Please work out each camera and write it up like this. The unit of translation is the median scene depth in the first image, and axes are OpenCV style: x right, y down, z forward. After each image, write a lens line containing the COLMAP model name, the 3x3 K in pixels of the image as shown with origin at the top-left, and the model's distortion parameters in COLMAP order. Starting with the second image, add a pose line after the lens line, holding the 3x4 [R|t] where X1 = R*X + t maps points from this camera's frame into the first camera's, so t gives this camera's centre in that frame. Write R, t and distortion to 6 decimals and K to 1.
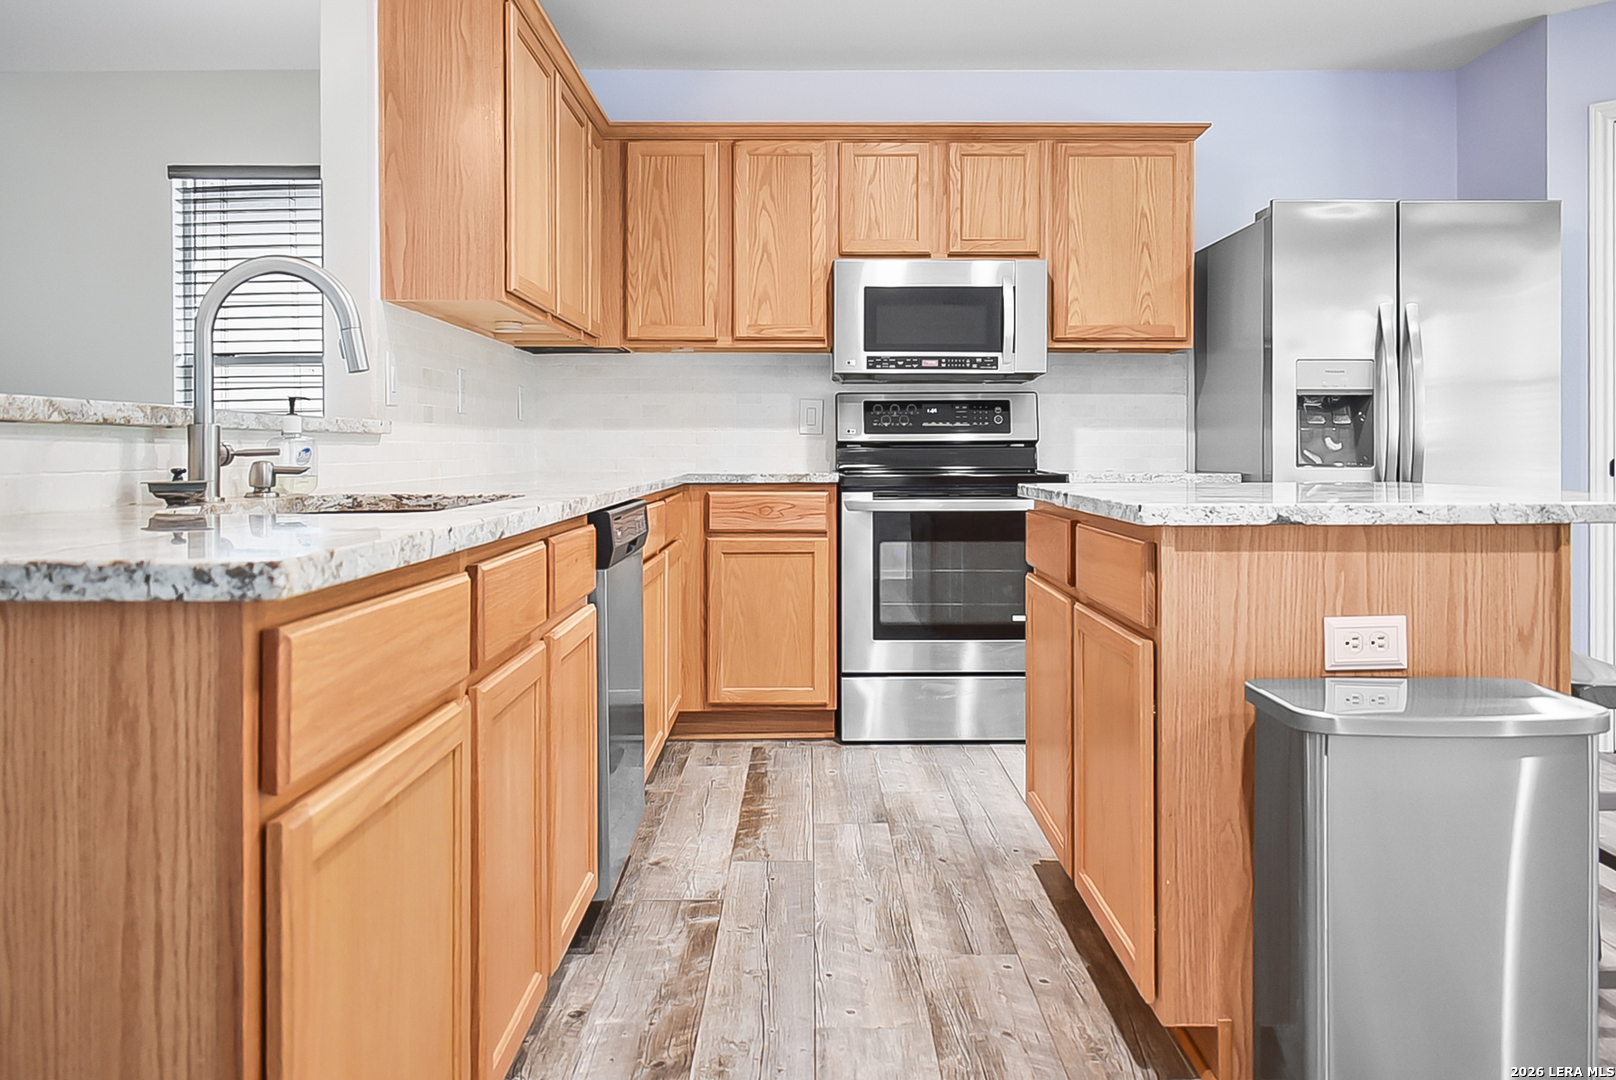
lens RADIAL K [[1279.5, 0, 813.3], [0, 1279.5, 473.8], [0, 0, 1]] dist [0.007859, -0.003079]
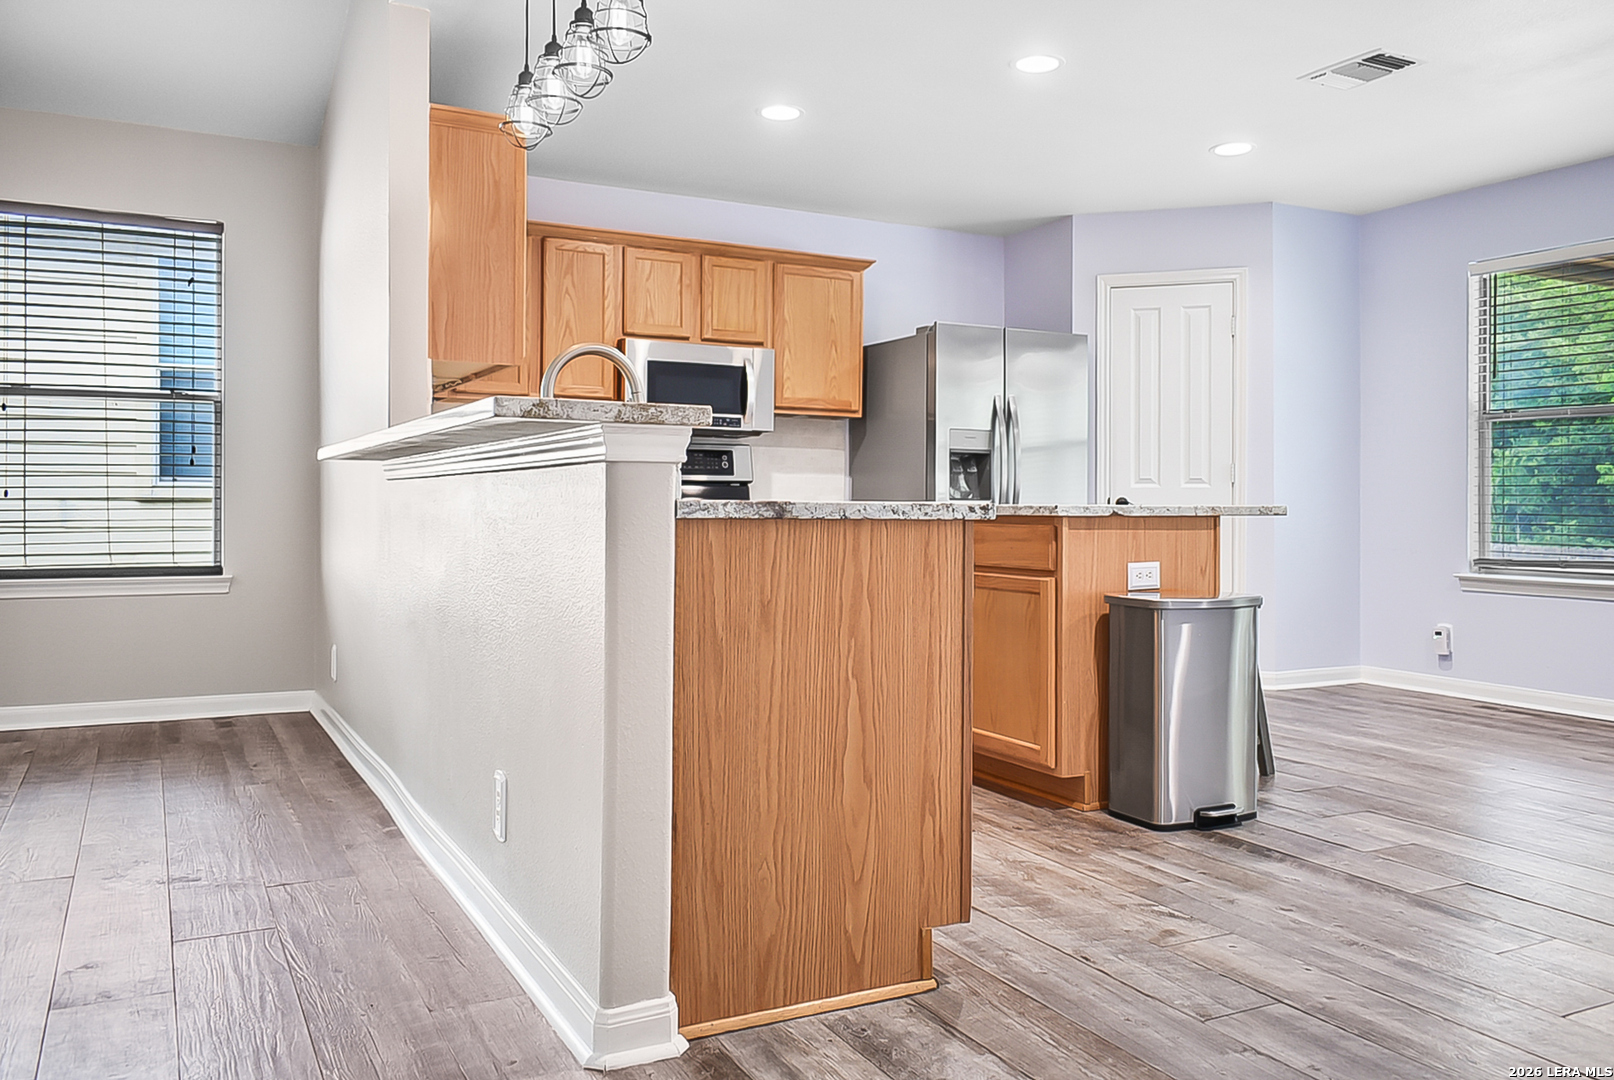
lens RADIAL K [[1277.9, 0, 812.5], [0, 1277.9, 527.6], [0, 0, 1]] dist [0.007859, -0.003079]
pose [[0.886038, -0.000452, 0.463613, -0.413659], [0.001169, 0.999999, -0.001259, 0.025725], [-0.463612, 0.001658, 0.886037, -0.228817]]
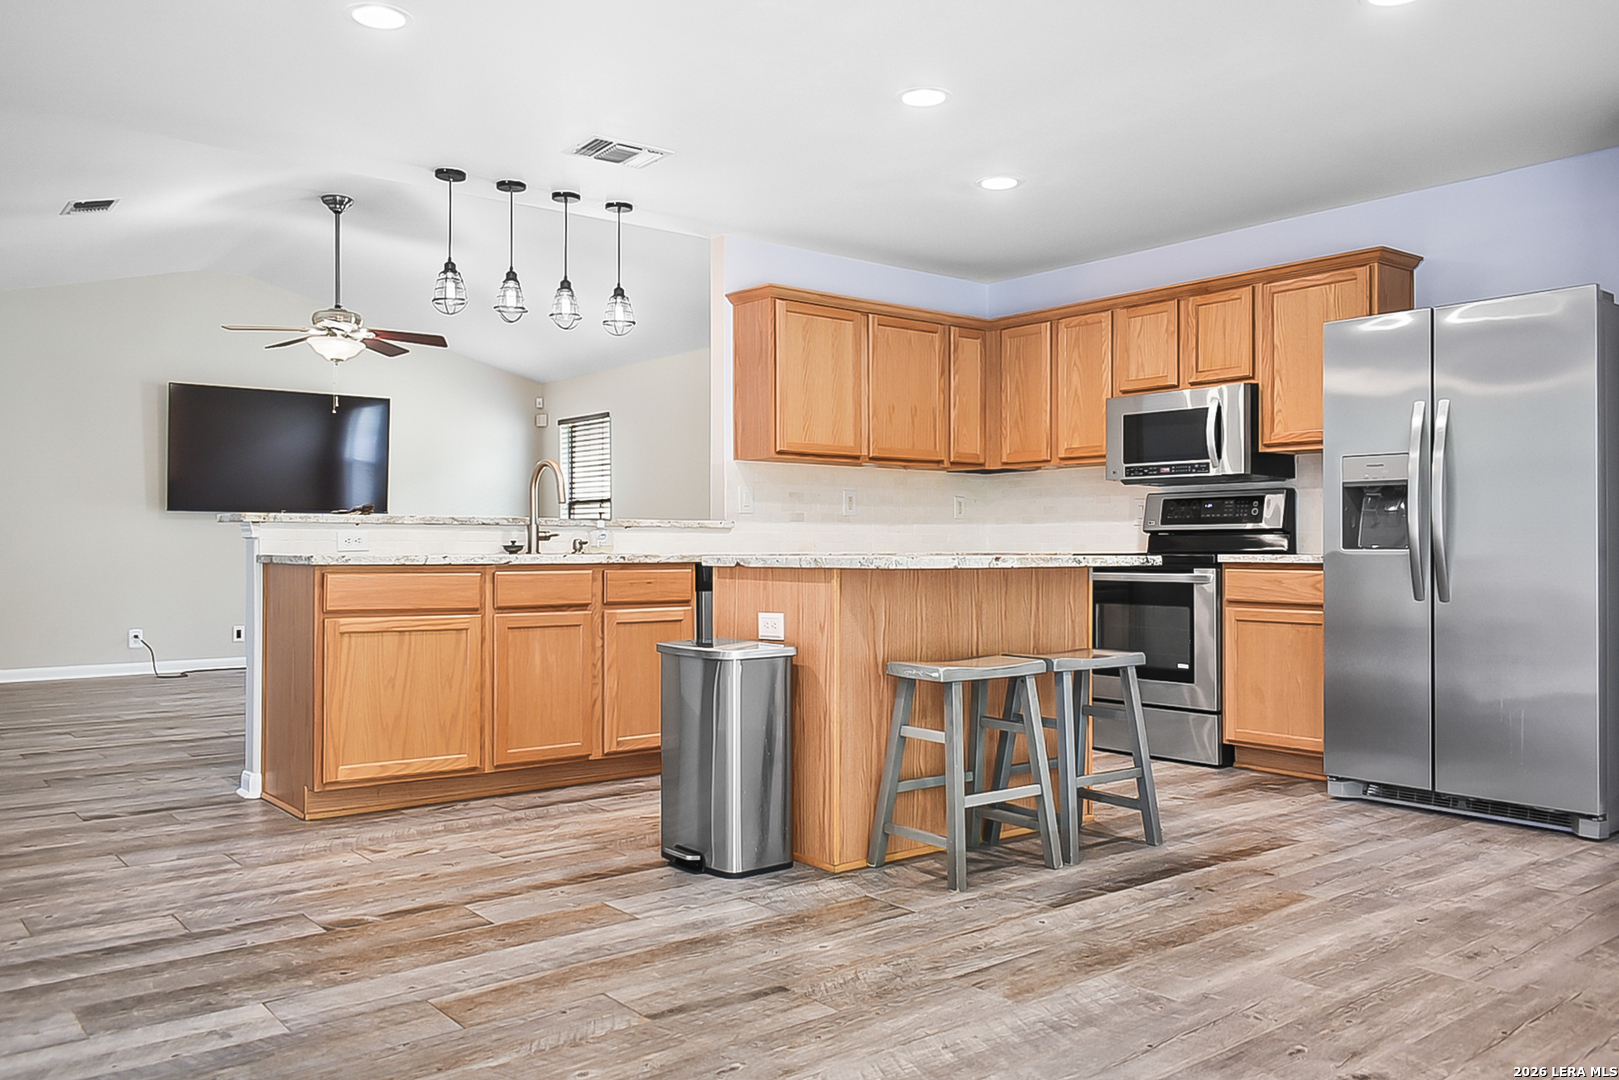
lens RADIAL K [[1281.9, 0, 820.1], [0, 1281.9, 543.5], [0, 0, 1]] dist [0.007859, -0.003079]
pose [[0.620571, -0.000516, -0.784150, 0.898296], [-0.016821, 0.999761, -0.013970, 0.012549], [0.783970, 0.021860, 0.620414, -0.084663]]
